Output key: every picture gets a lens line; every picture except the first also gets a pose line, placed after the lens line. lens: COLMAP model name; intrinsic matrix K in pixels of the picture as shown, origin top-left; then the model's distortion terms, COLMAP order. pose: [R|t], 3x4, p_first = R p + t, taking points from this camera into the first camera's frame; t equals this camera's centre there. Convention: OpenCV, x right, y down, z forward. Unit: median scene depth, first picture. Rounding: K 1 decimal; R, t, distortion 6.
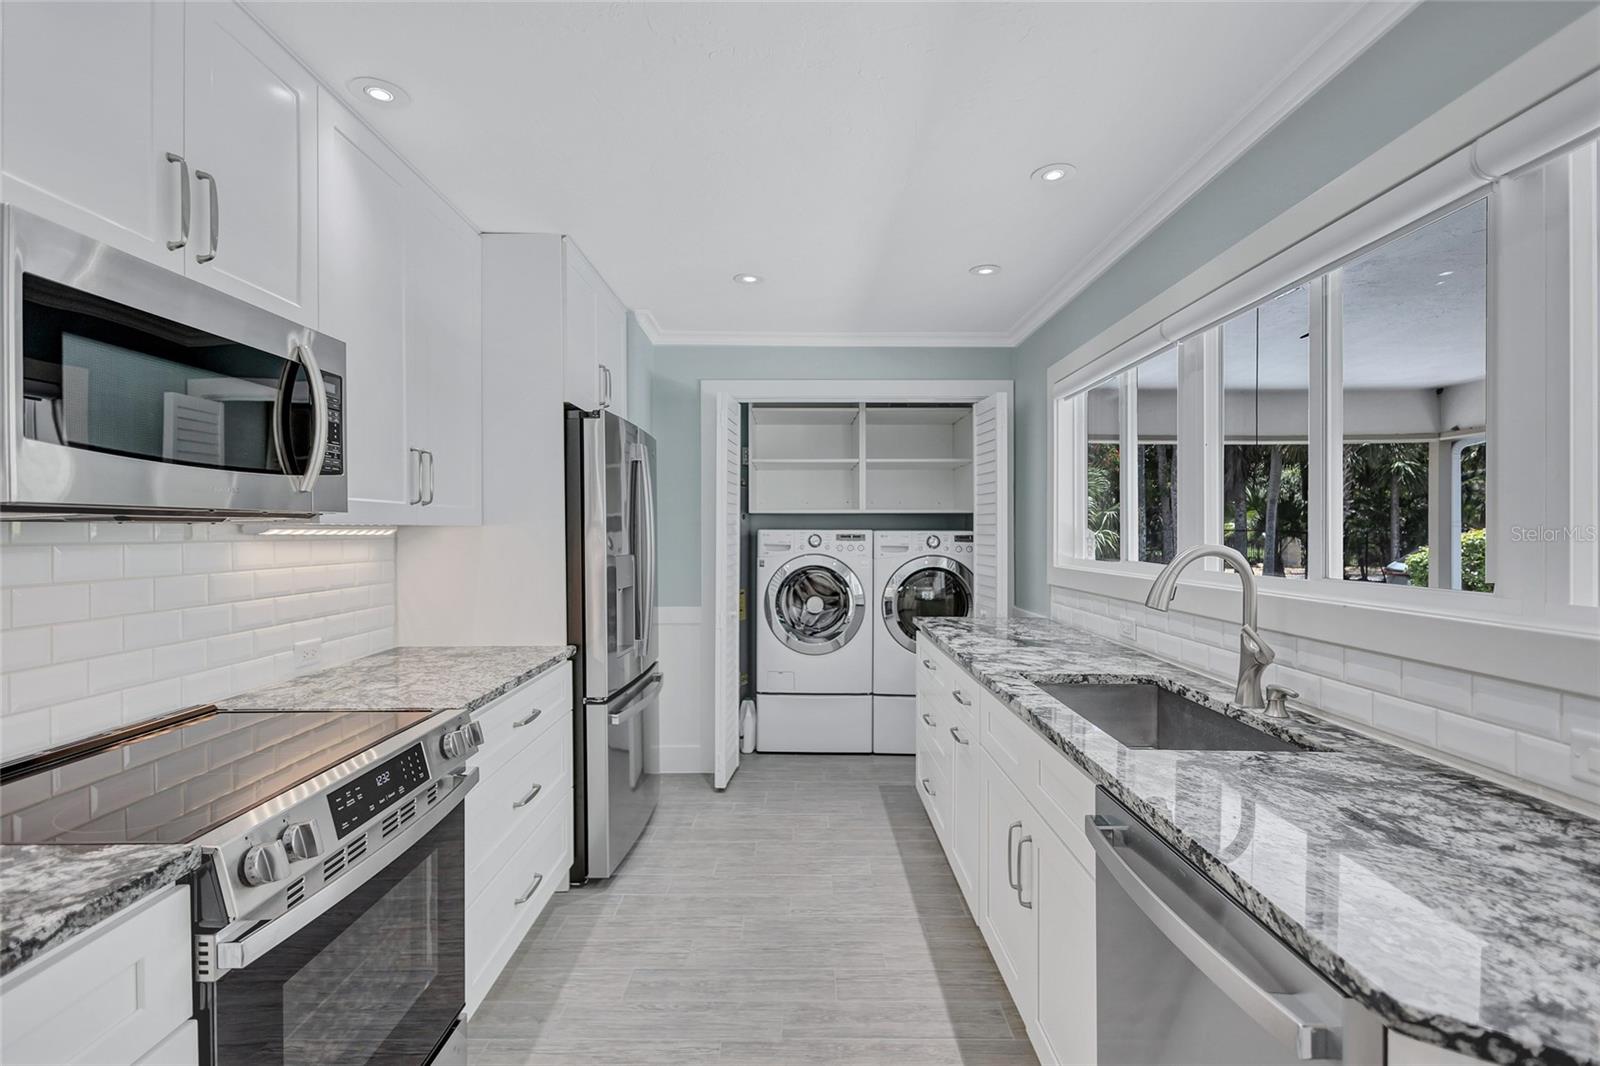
lens RADIAL K [[736.5, 0, 800.0], [0, 736.5, 533.0], [0, 0, 1]] dist [0.009621, -0.000157]
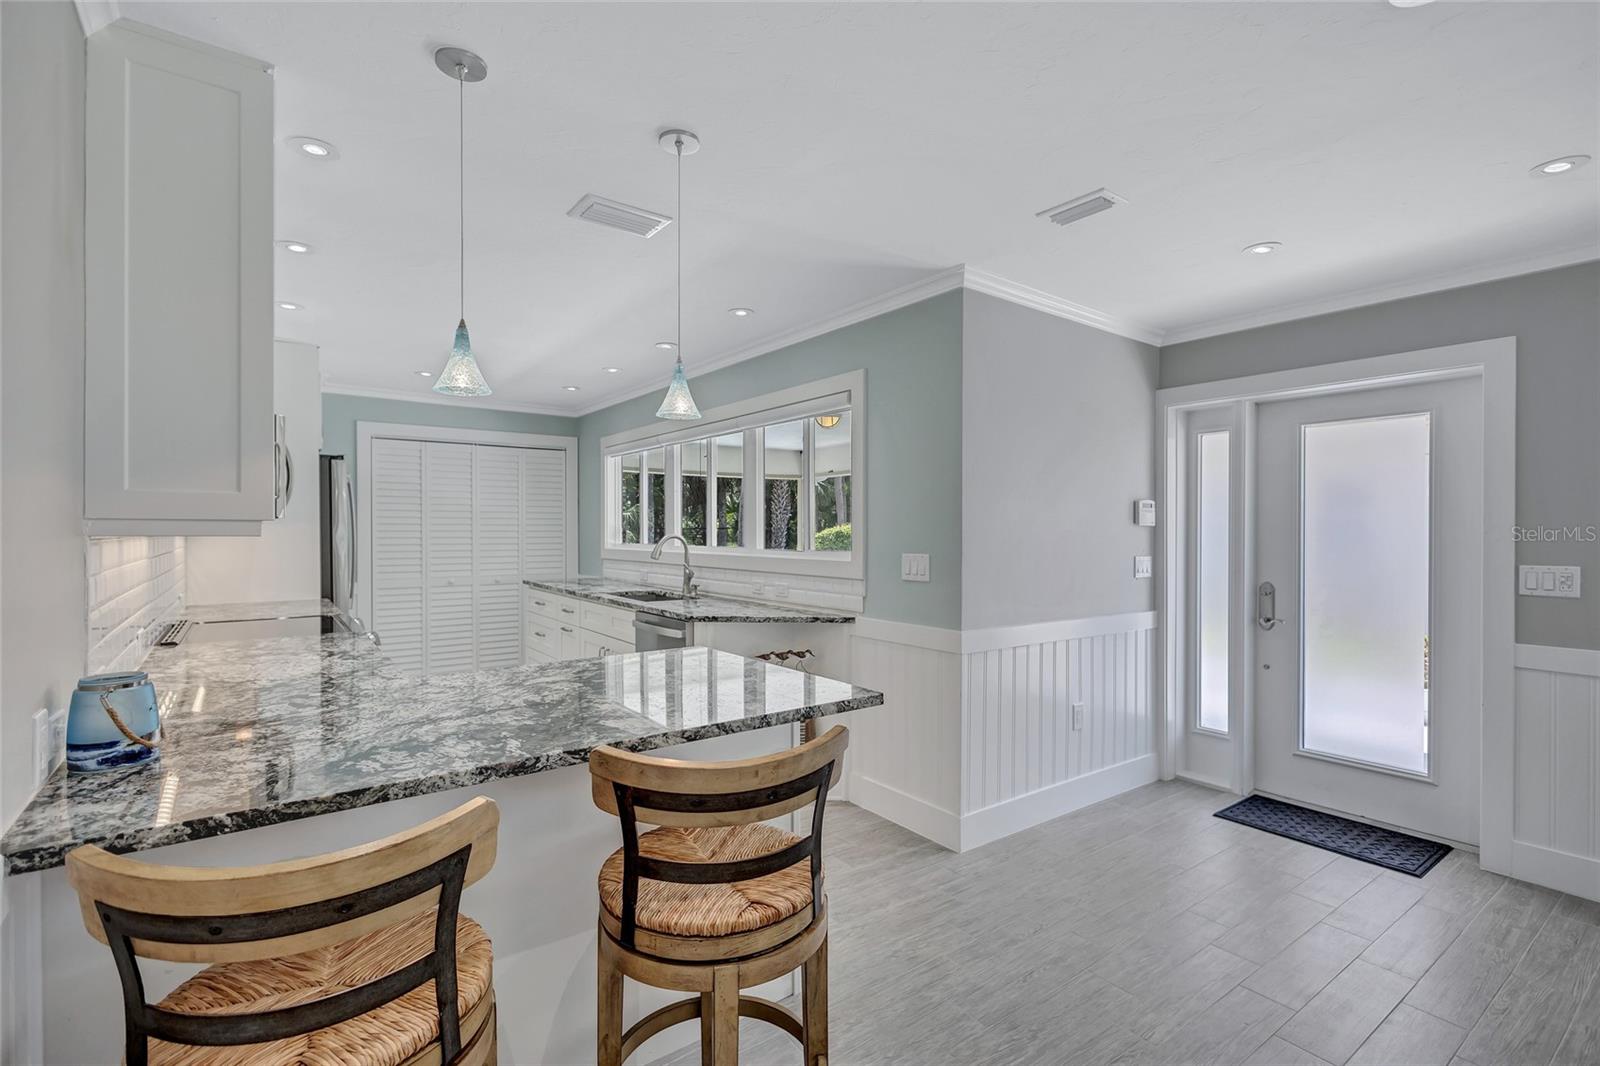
lens RADIAL K [[736.5, 0, 800.0], [0, 736.5, 533.0], [0, 0, 1]] dist [0.009621, -0.000157]
pose [[0.806190, -0.001844, 0.591654, -0.660473], [0.000334, 0.999996, 0.002661, 0.005332], [-0.591657, -0.001948, 0.806188, -1.439462]]
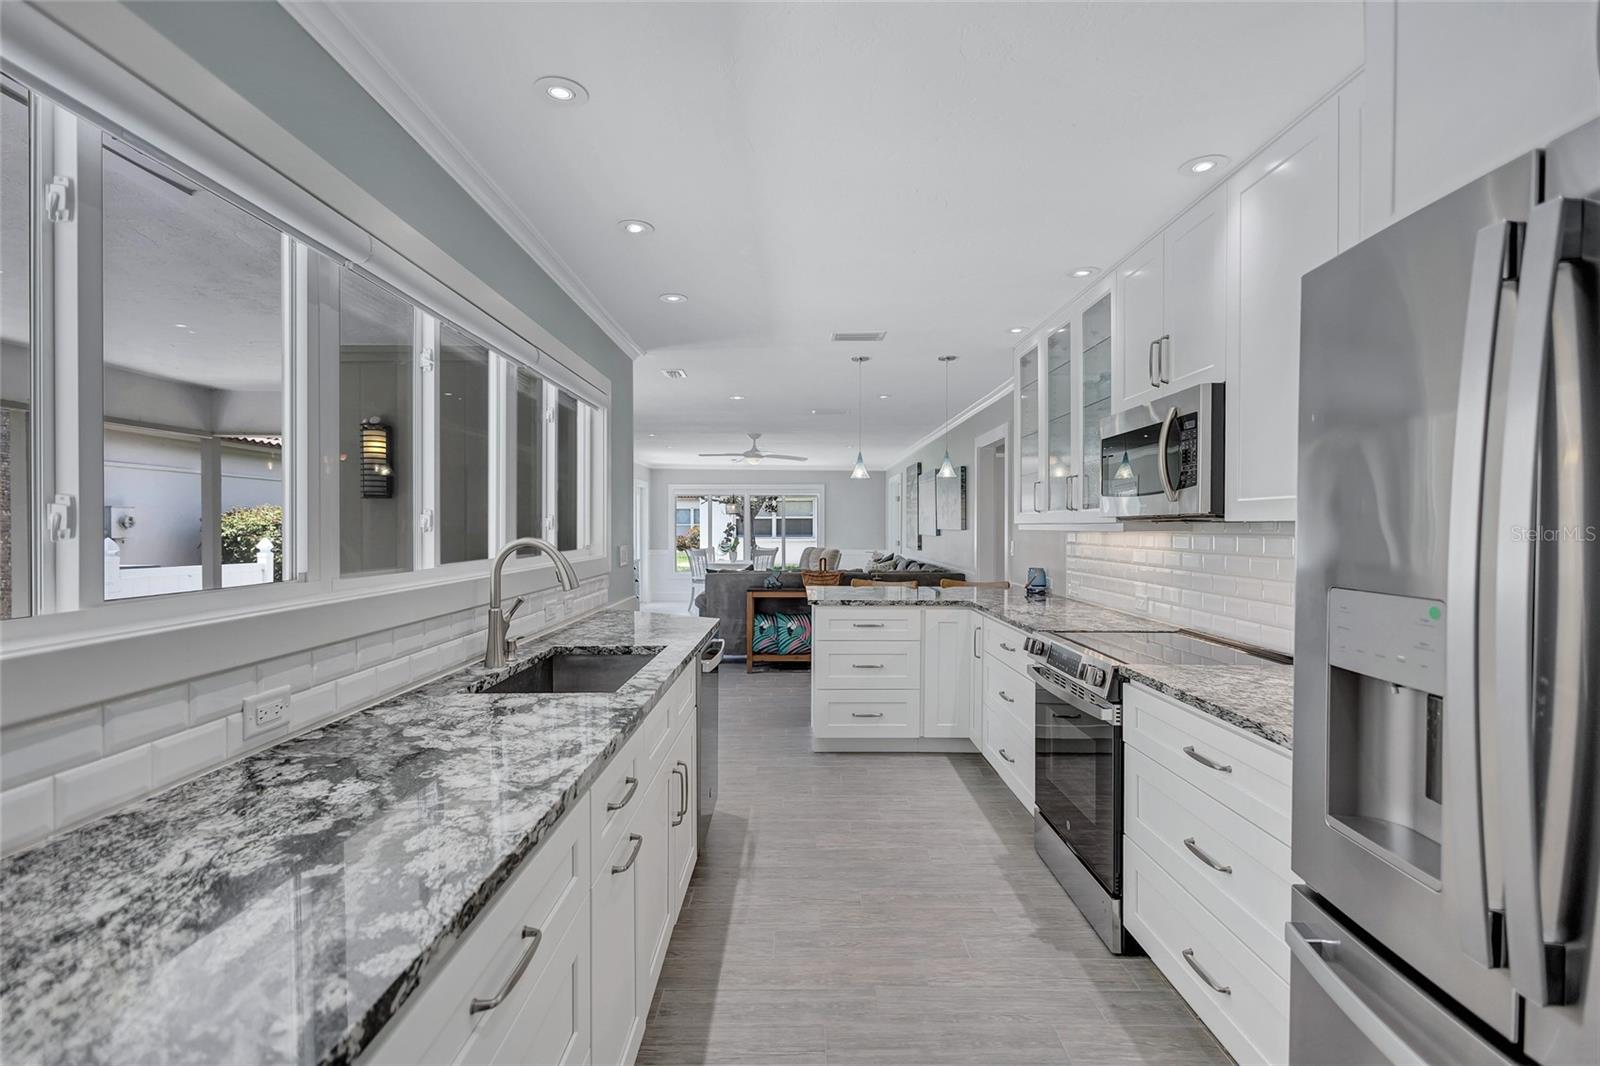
lens RADIAL K [[736.5, 0, 800.0], [0, 736.5, 533.0], [0, 0, 1]] dist [0.009621, -0.000157]
pose [[-0.999995, -0.003010, -0.001089, 0.098375], [-0.003018, 0.999965, 0.007867, -0.001349], [0.001066, 0.007870, -0.999968, 2.312964]]
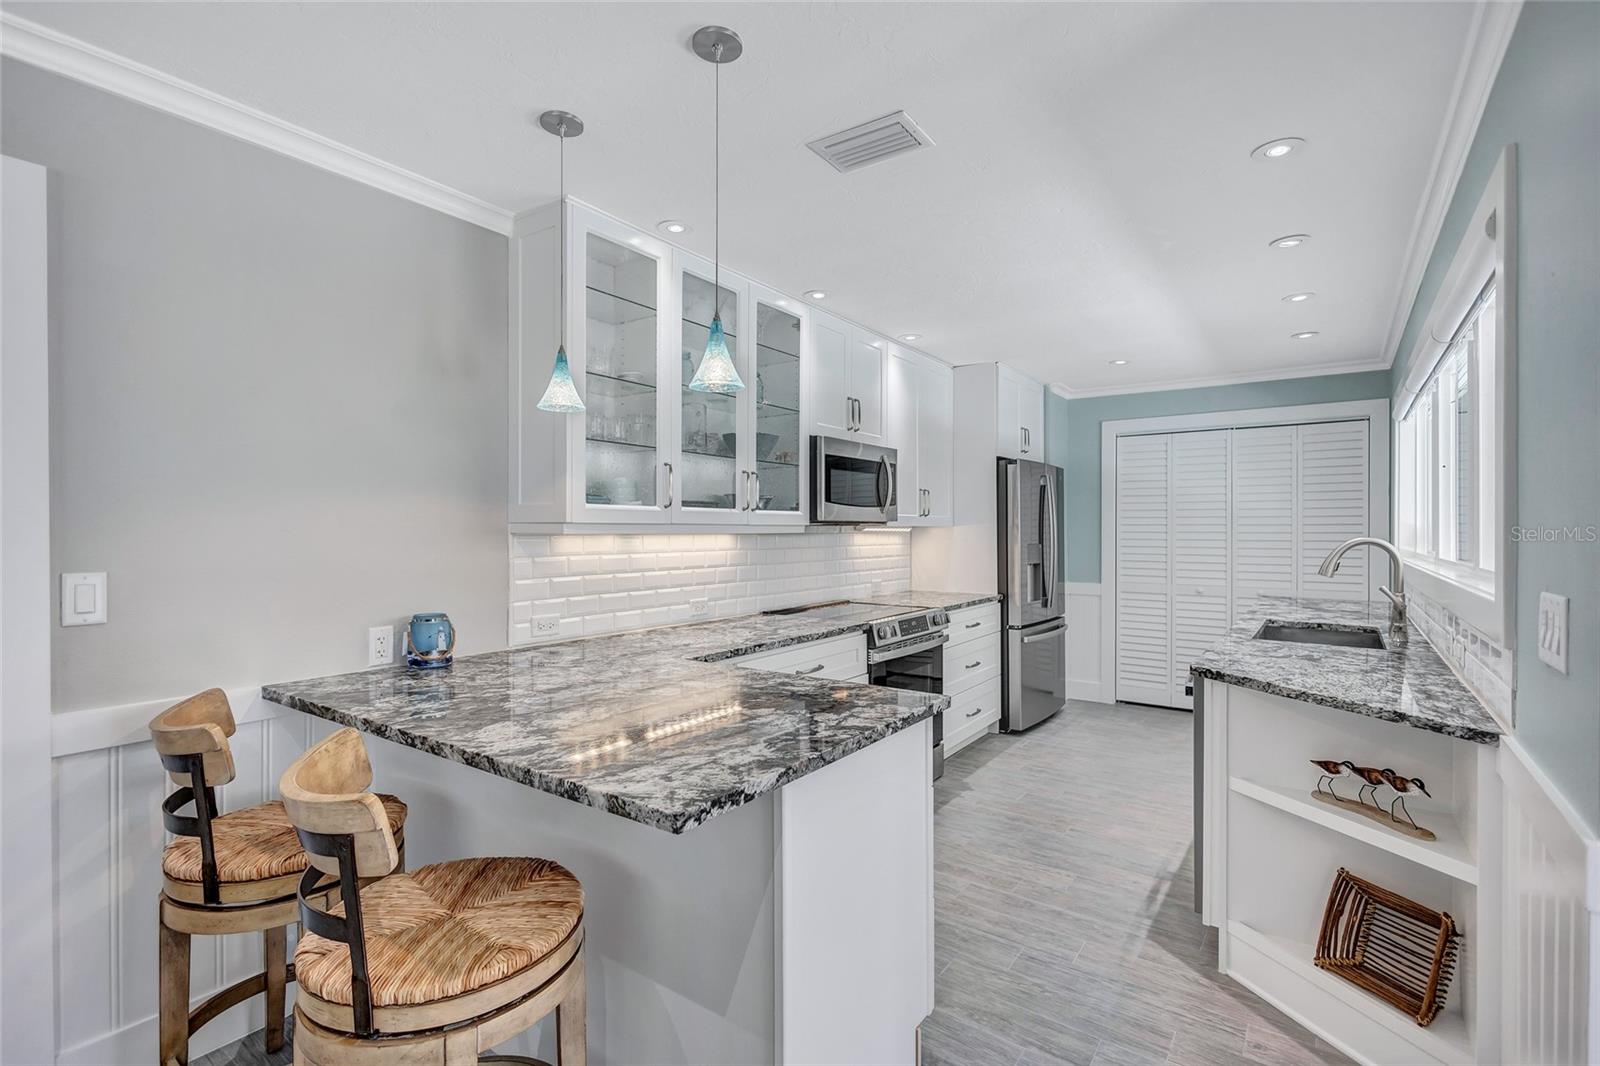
lens RADIAL K [[736.5, 0, 800.0], [0, 736.5, 533.0], [0, 0, 1]] dist [0.009621, -0.000157]
pose [[0.811123, 0.004052, -0.584861, 0.507489], [-0.003499, 0.999992, 0.002076, 0.006247], [0.584865, 0.000362, 0.811131, -1.083126]]
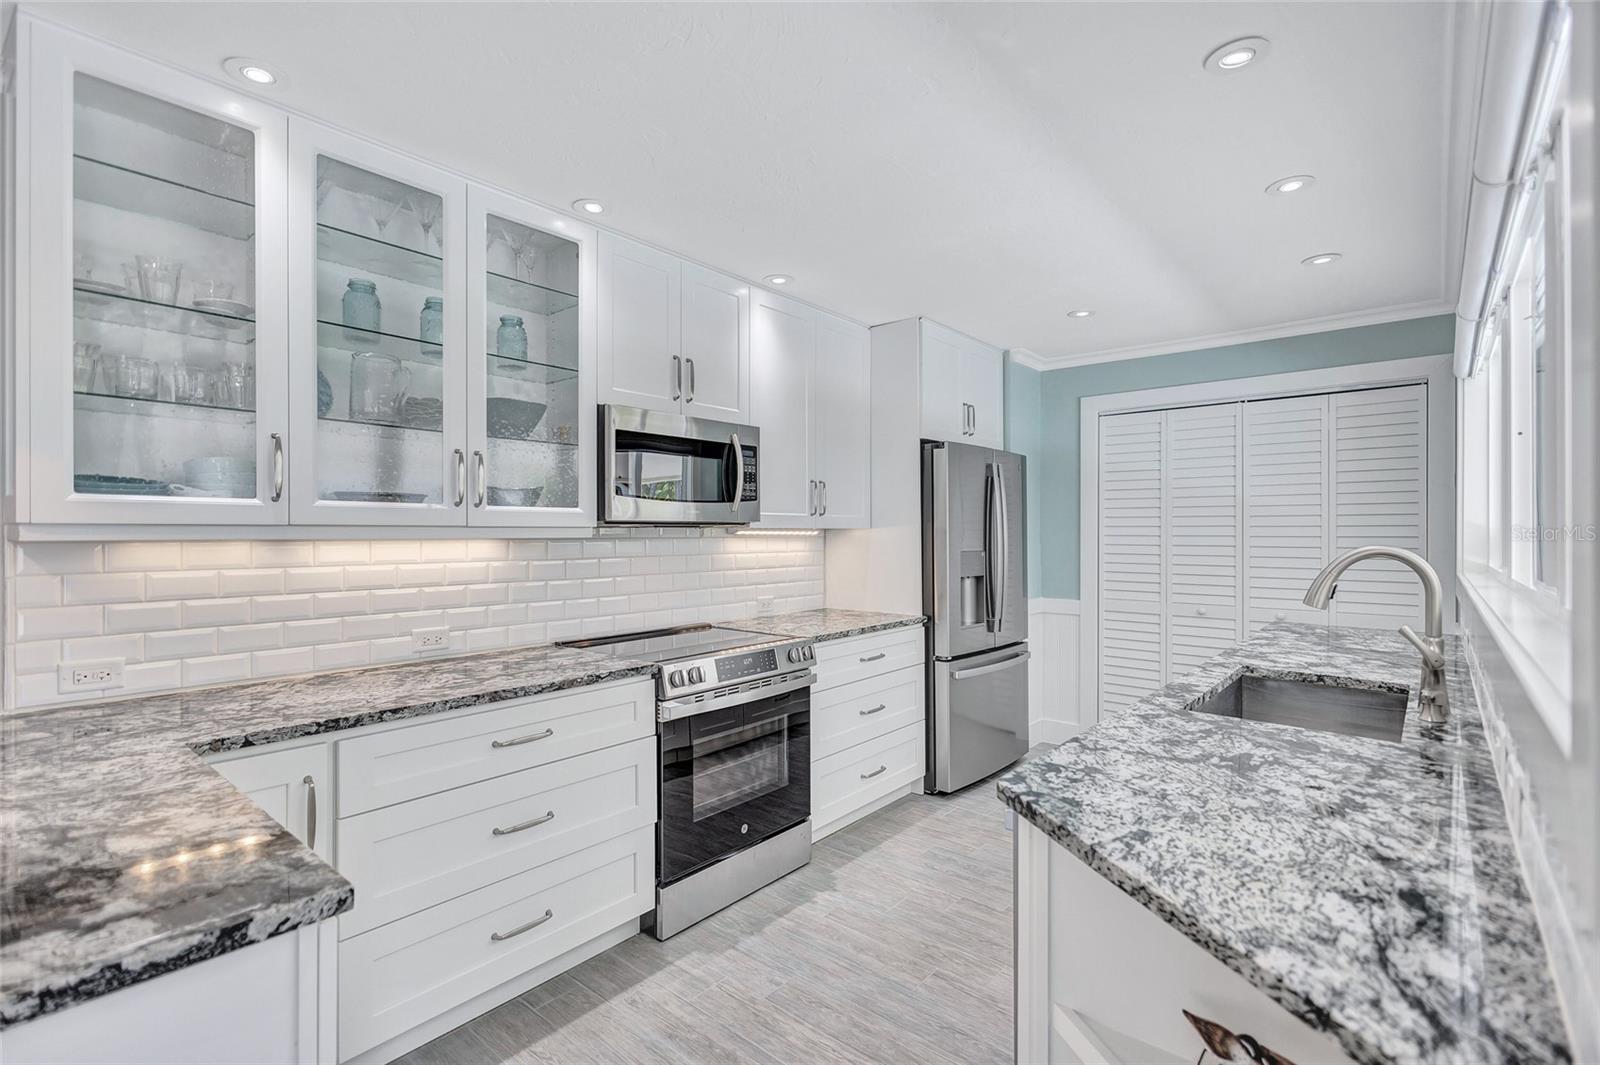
lens RADIAL K [[736.4, 0, 804.8], [0, 736.4, 534.5], [0, 0, 1]] dist [0.010200, -0.000186]
pose [[0.761801, 0.003811, -0.647799, 0.625045], [-0.003623, 0.999992, 0.001622, -0.000016], [0.647801, 0.001111, 0.761809, -0.286287]]
